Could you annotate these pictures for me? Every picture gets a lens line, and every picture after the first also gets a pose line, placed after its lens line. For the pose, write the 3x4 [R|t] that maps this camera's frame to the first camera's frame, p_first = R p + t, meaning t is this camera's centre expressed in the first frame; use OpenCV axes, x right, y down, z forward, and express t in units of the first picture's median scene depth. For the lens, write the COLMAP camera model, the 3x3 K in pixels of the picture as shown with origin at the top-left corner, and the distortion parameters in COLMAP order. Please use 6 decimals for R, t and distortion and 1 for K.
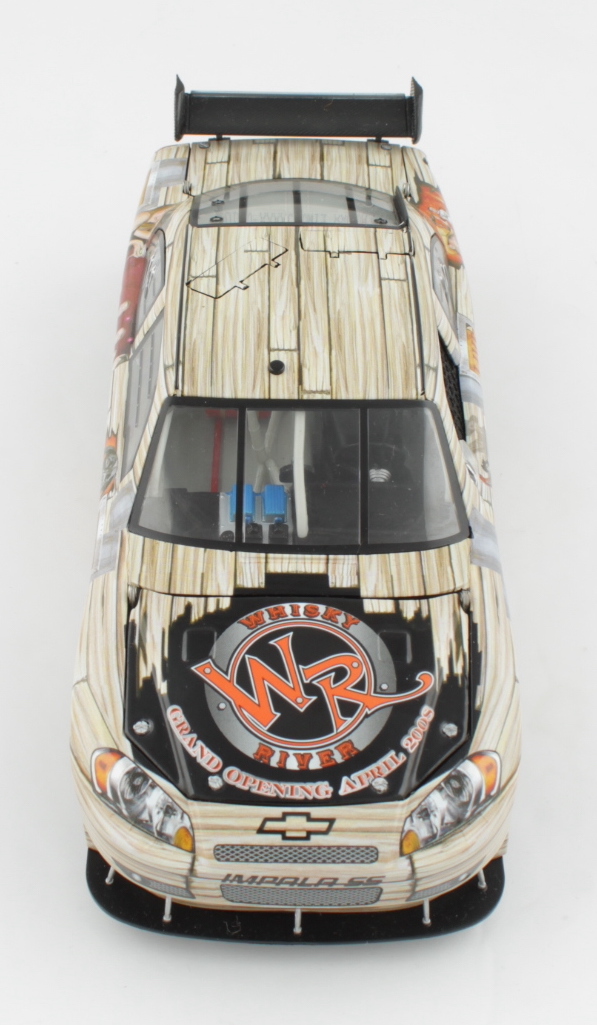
lens RADIAL K [[1600.4, 0, 298.5], [0, 1600.4, 512.5], [0, 0, 1]] dist [-0.146923, 0.002991]
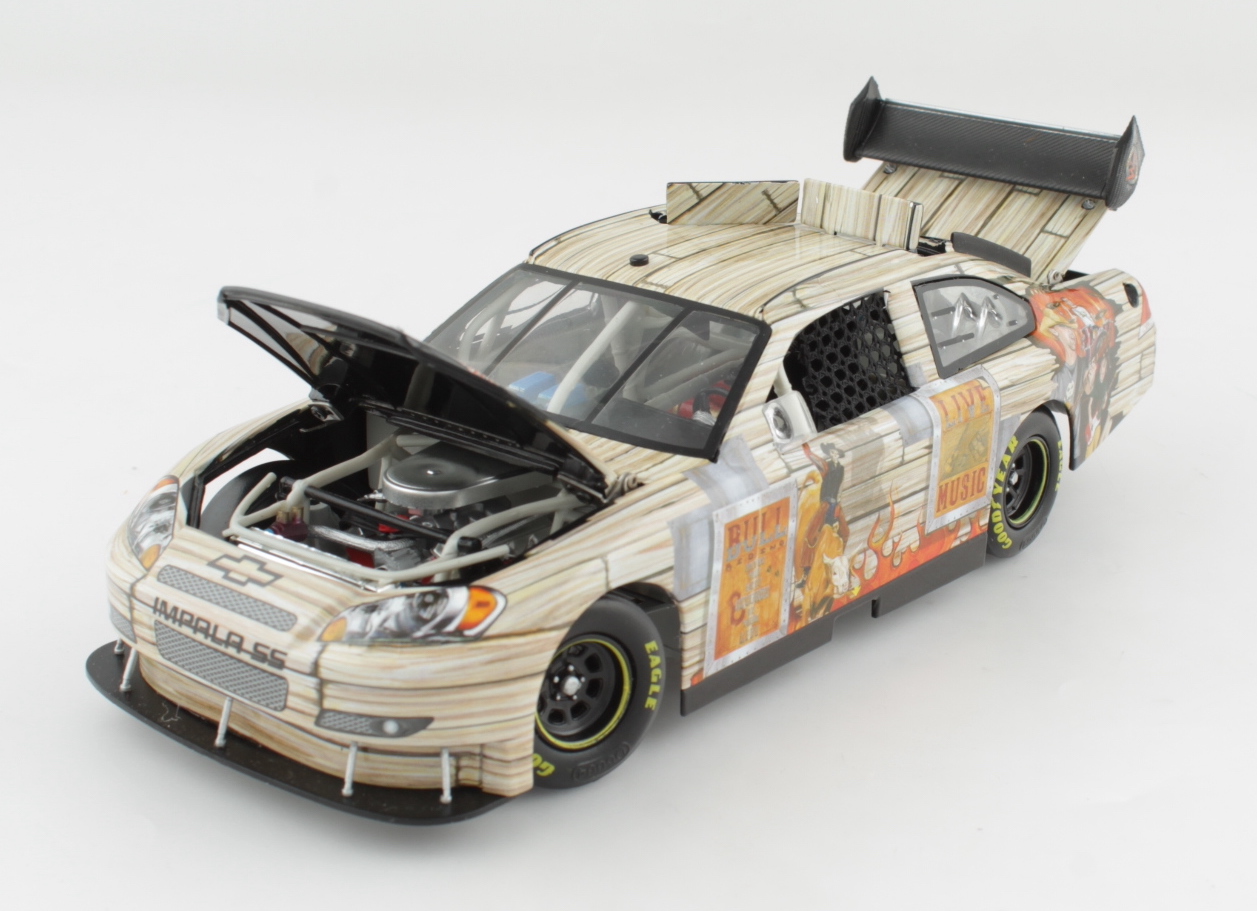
lens RADIAL K [[2215.9, 0, 630.4], [0, 2215.9, 489.0], [0, 0, 1]] dist [0.001522, 0.059618]
pose [[0.763489, 0.214071, -0.609310, 0.794975], [-0.458608, 0.843991, -0.278131, 0.371219], [0.454712, 0.491784, 0.742553, 0.223916]]
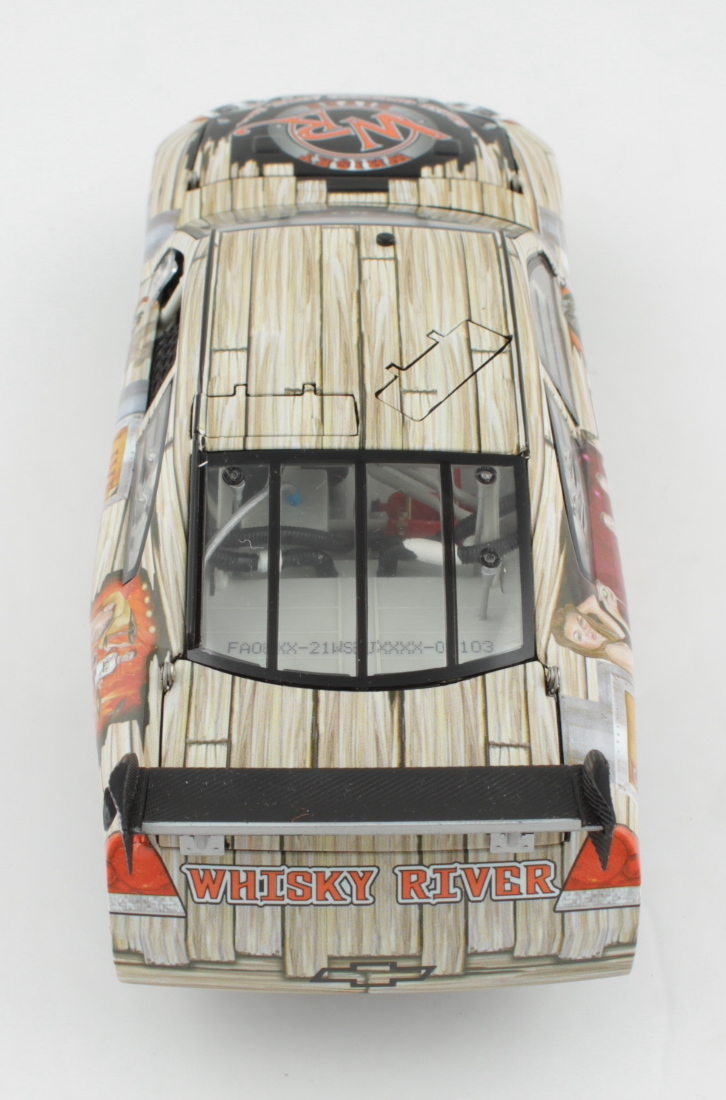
lens RADIAL K [[1708.1, 0, 363.0], [0, 1708.1, 550.0], [0, 0, 1]] dist [-0.007425, -0.006353]
pose [[-0.999319, -0.022380, -0.029325, 0.023440], [-0.028710, -0.027334, 0.999214, -1.110294], [-0.023164, 0.999376, 0.026673, 1.273578]]
